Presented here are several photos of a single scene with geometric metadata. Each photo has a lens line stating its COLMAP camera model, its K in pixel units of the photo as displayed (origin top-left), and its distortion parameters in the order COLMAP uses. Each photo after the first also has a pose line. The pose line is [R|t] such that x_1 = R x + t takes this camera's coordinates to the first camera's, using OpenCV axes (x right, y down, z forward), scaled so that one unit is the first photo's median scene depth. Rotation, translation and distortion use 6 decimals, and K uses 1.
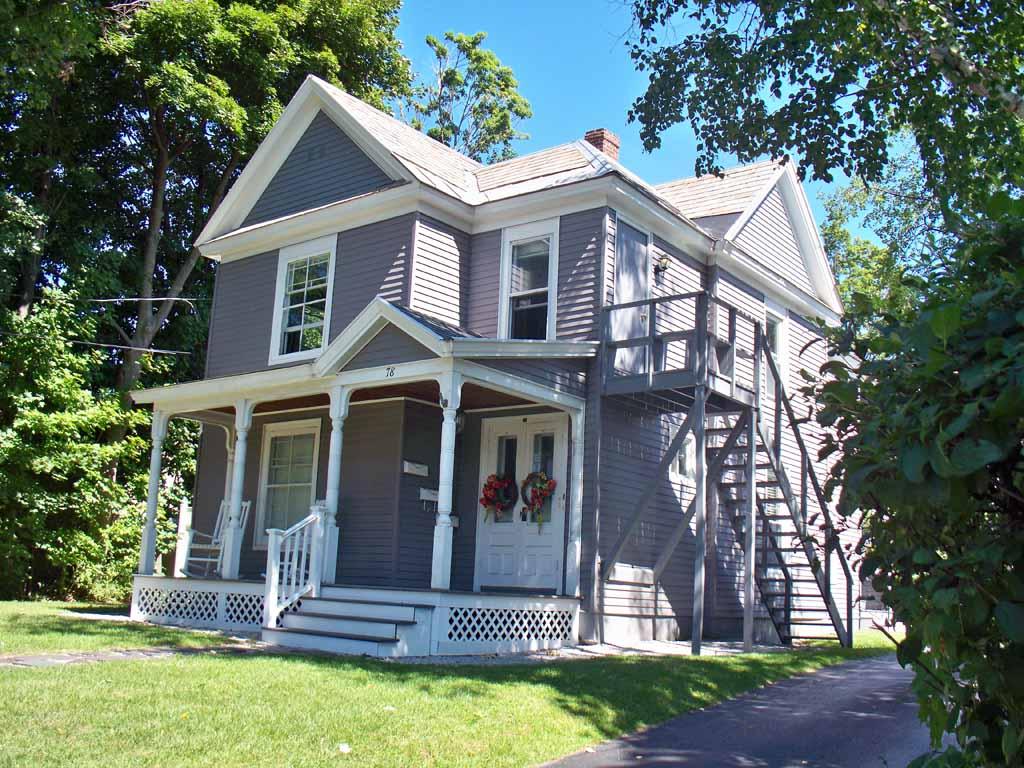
lens RADIAL K [[1069.9, 0, 512.0], [0, 1069.9, 384.0], [0, 0, 1]] dist [-0.195349, 0.205611]
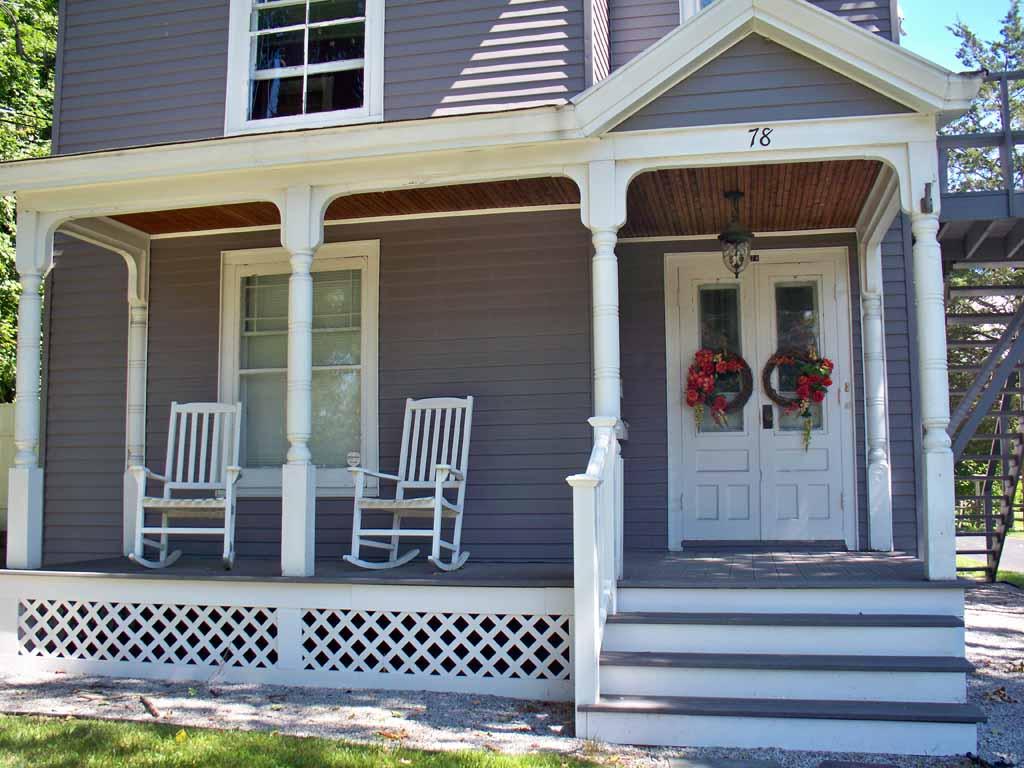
lens RADIAL K [[1069.9, 0, 512.0], [0, 1069.9, 384.0], [0, 0, 1]] dist [-0.195349, 0.205611]
pose [[0.903872, -0.008450, 0.427719, -0.361520], [-0.040967, 0.993500, 0.106200, 0.046374], [-0.425836, -0.113514, 0.897651, 0.523673]]
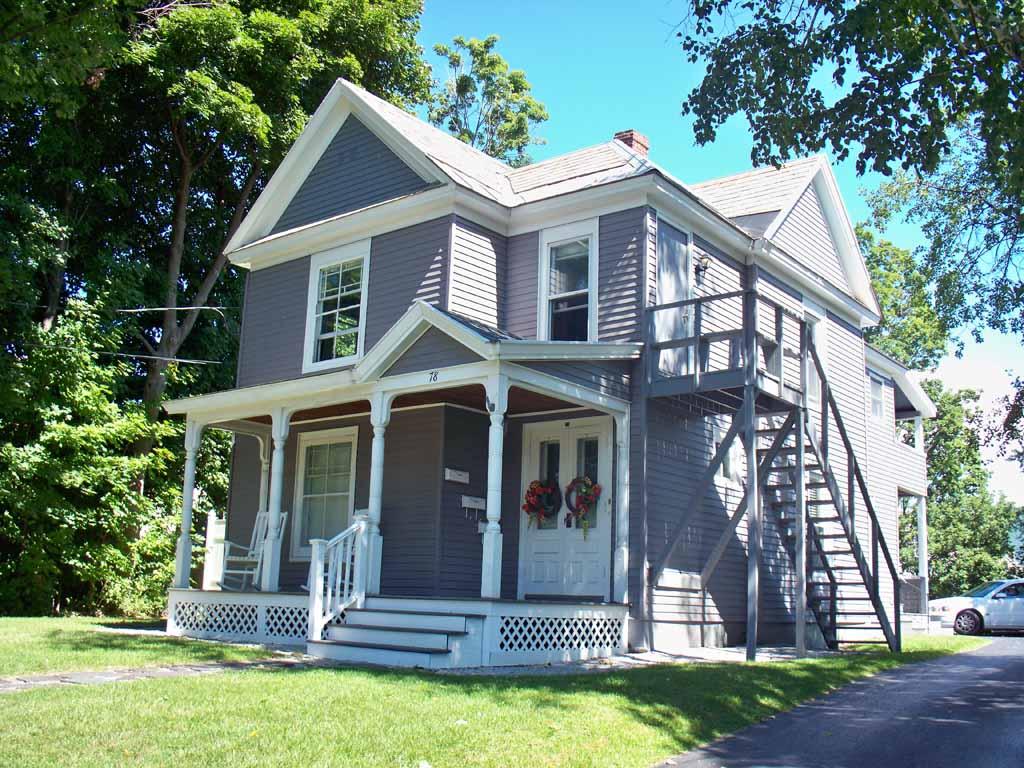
lens RADIAL K [[1069.9, 0, 512.0], [0, 1069.9, 384.0], [0, 0, 1]] dist [-0.195349, 0.205611]
pose [[0.999813, -0.016006, -0.010811, -0.027441], [0.015912, 0.999835, -0.008753, 0.004442], [0.010949, 0.008580, 0.999903, 0.018782]]
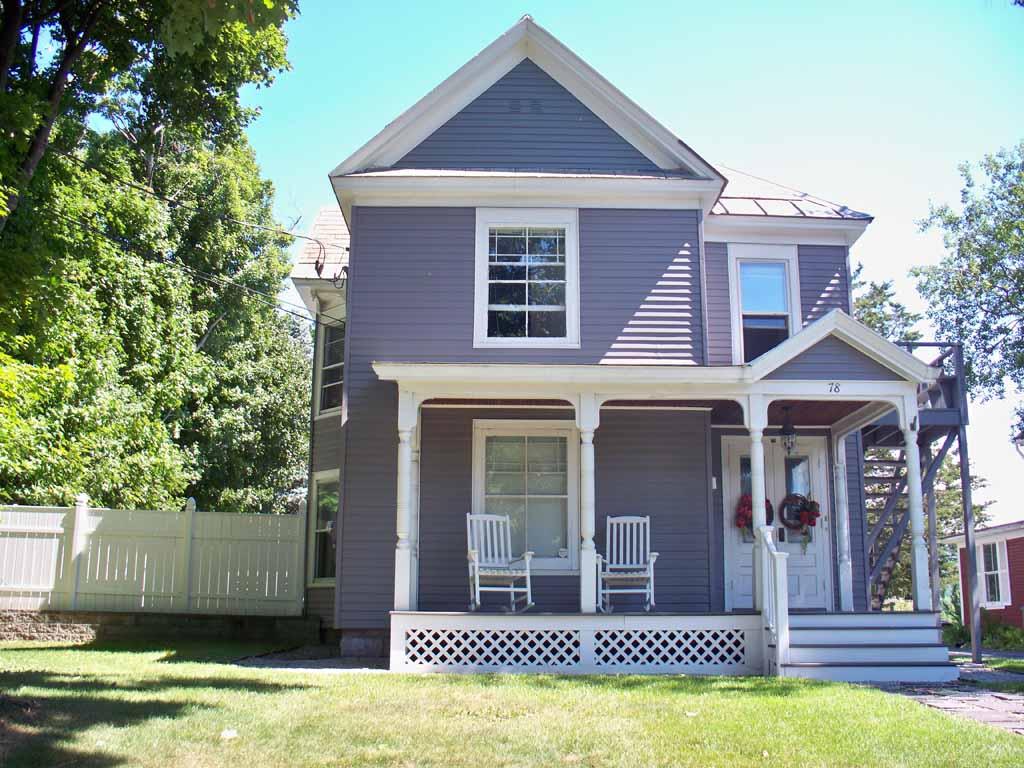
lens RADIAL K [[1069.9, 0, 512.0], [0, 1069.9, 384.0], [0, 0, 1]] dist [-0.195349, 0.205611]
pose [[0.781225, 0.103979, 0.615529, -0.796786], [-0.100646, 0.994110, -0.040192, 0.045375], [-0.616083, -0.030551, 0.787089, 0.372096]]
